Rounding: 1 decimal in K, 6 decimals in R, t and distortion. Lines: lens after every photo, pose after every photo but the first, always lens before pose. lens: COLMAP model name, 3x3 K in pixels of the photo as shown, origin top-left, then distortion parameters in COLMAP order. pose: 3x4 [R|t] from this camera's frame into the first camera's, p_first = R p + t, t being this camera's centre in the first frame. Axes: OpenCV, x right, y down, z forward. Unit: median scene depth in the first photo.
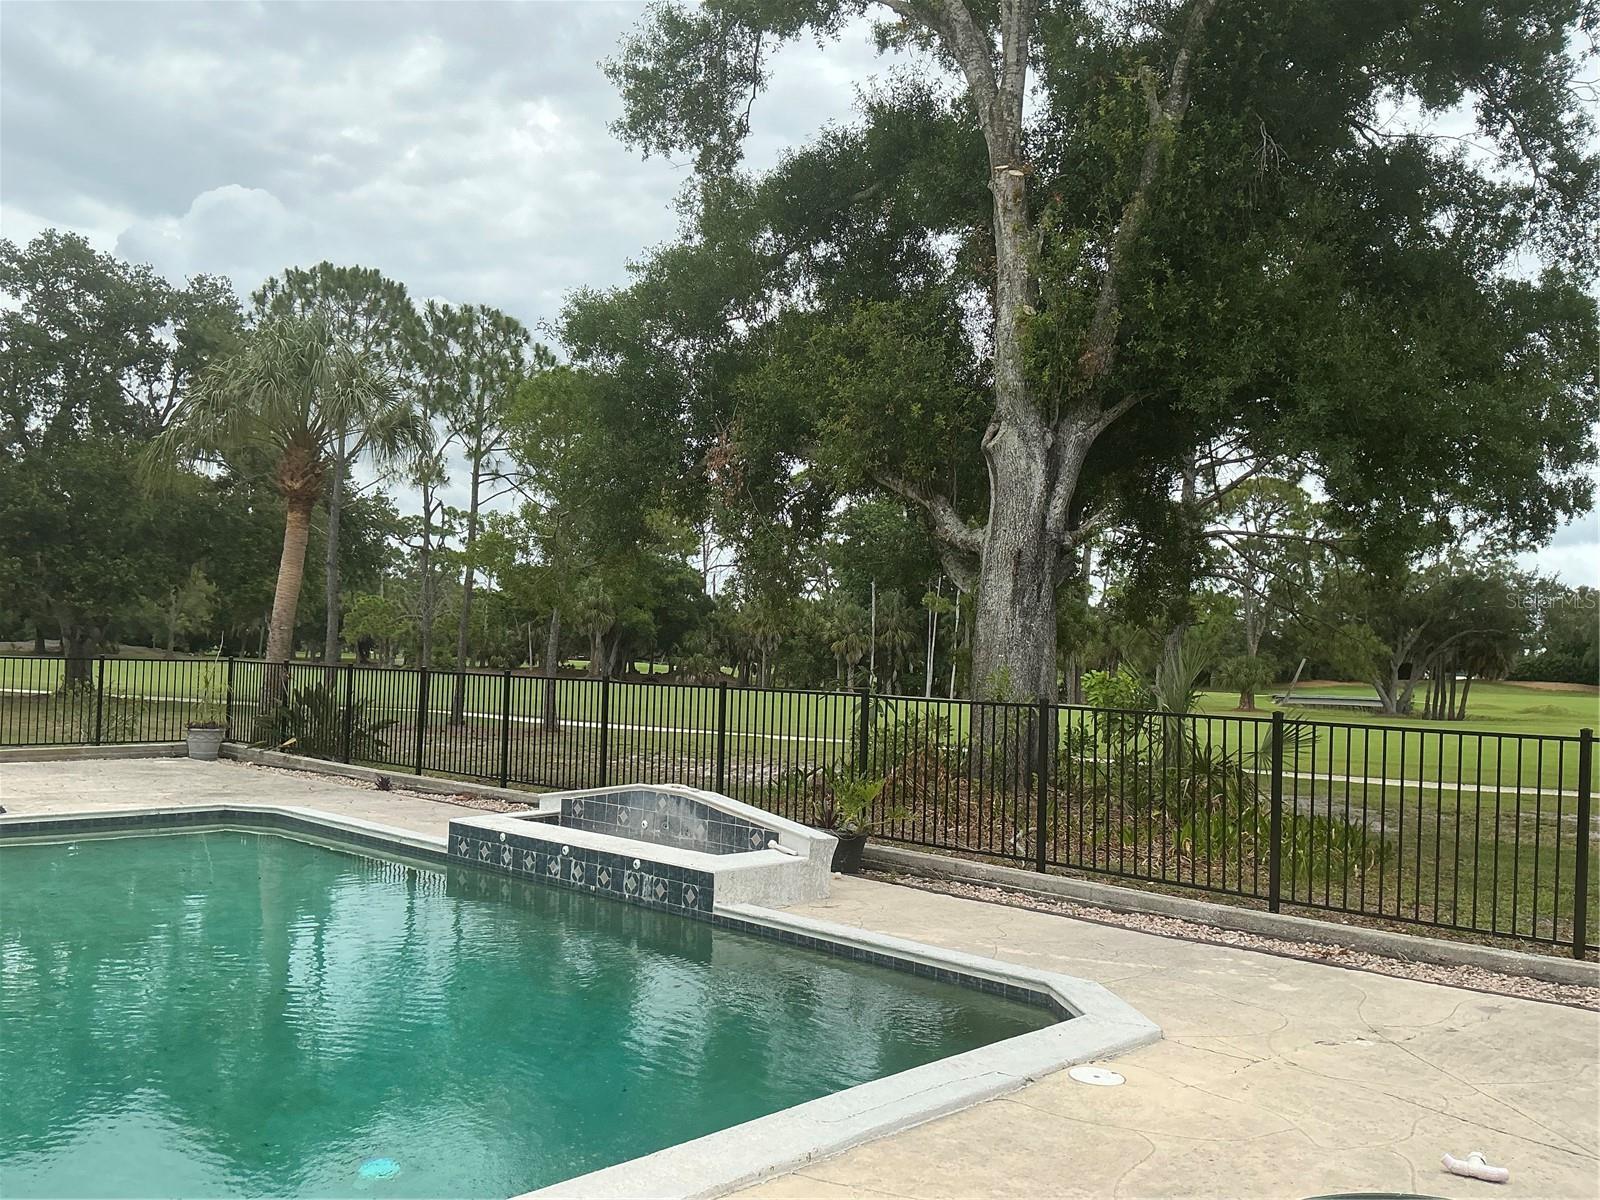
lens RADIAL K [[1348.7, 0, 786.5], [0, 1348.7, 603.7], [0, 0, 1]] dist [0.129595, -0.240548]
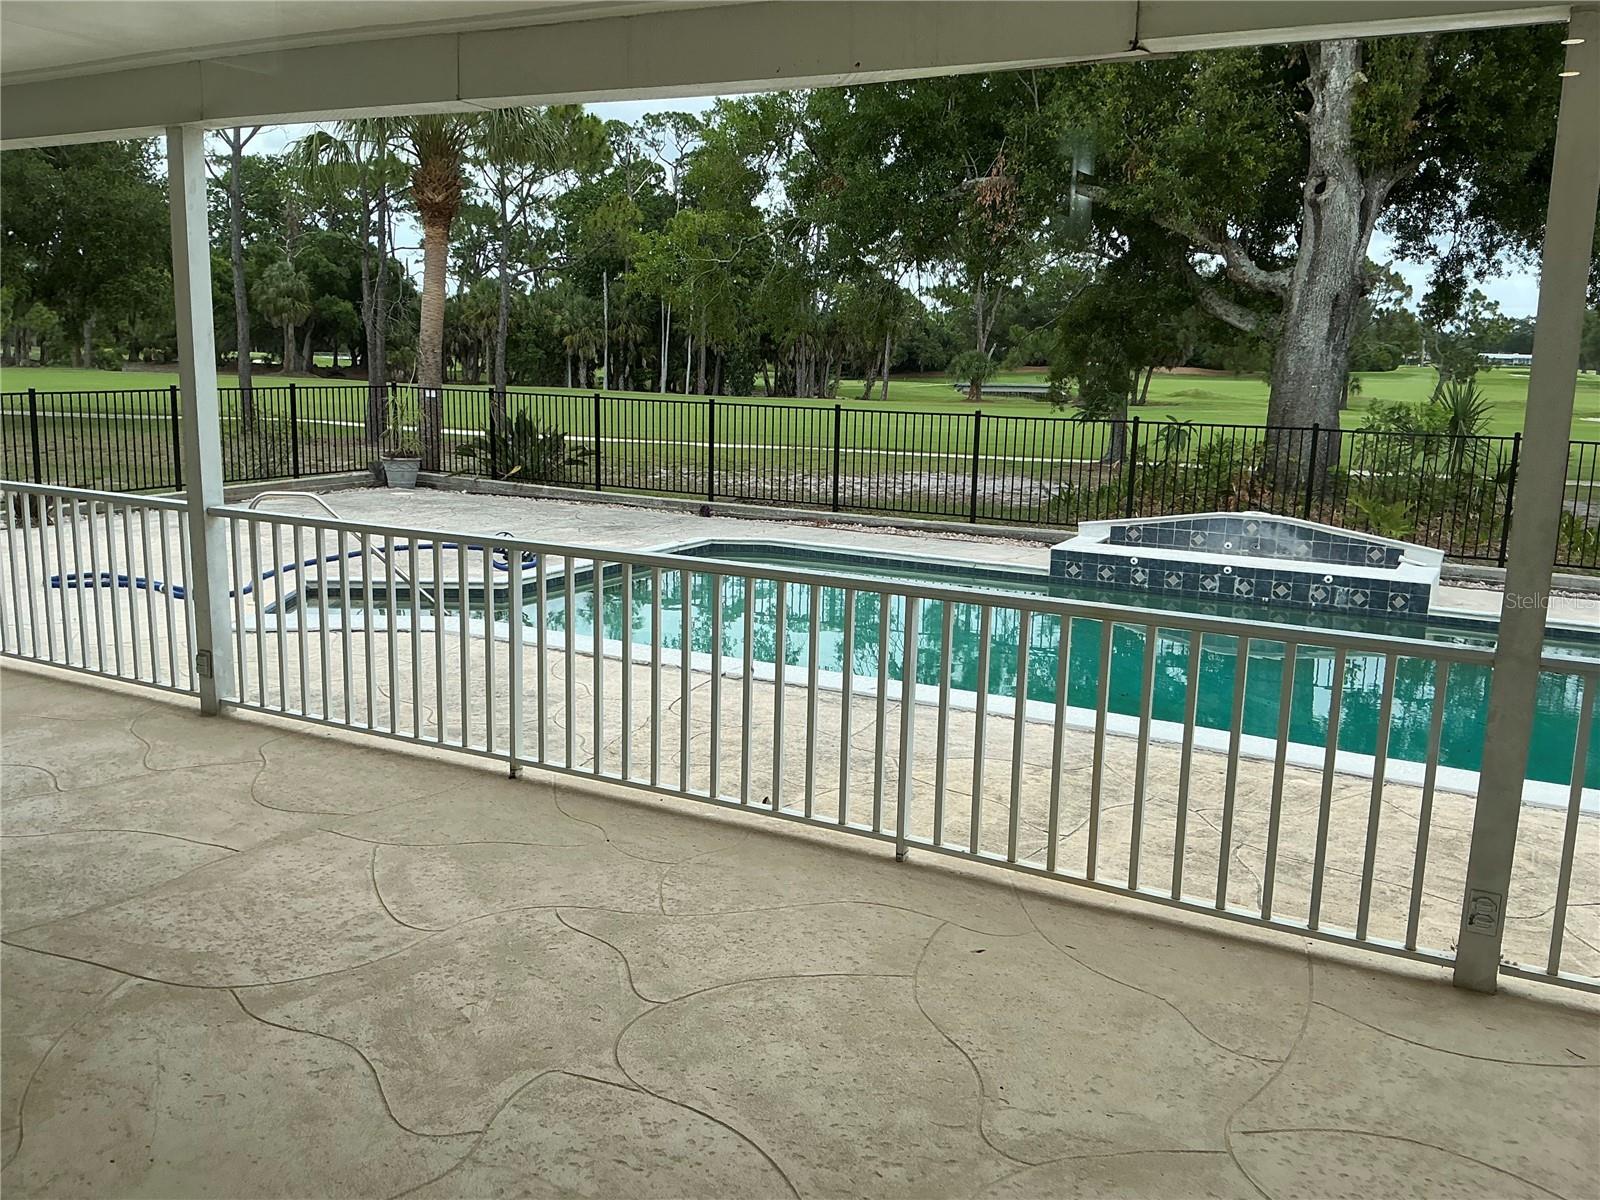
lens RADIAL K [[1348.7, 0, 786.5], [0, 1348.7, 603.7], [0, 0, 1]] dist [0.129595, -0.240548]
pose [[0.963805, -0.054076, 0.261066, -0.269194], [-0.006432, 0.974213, 0.225540, -0.019185], [-0.266530, -0.219056, 0.938603, -0.014247]]
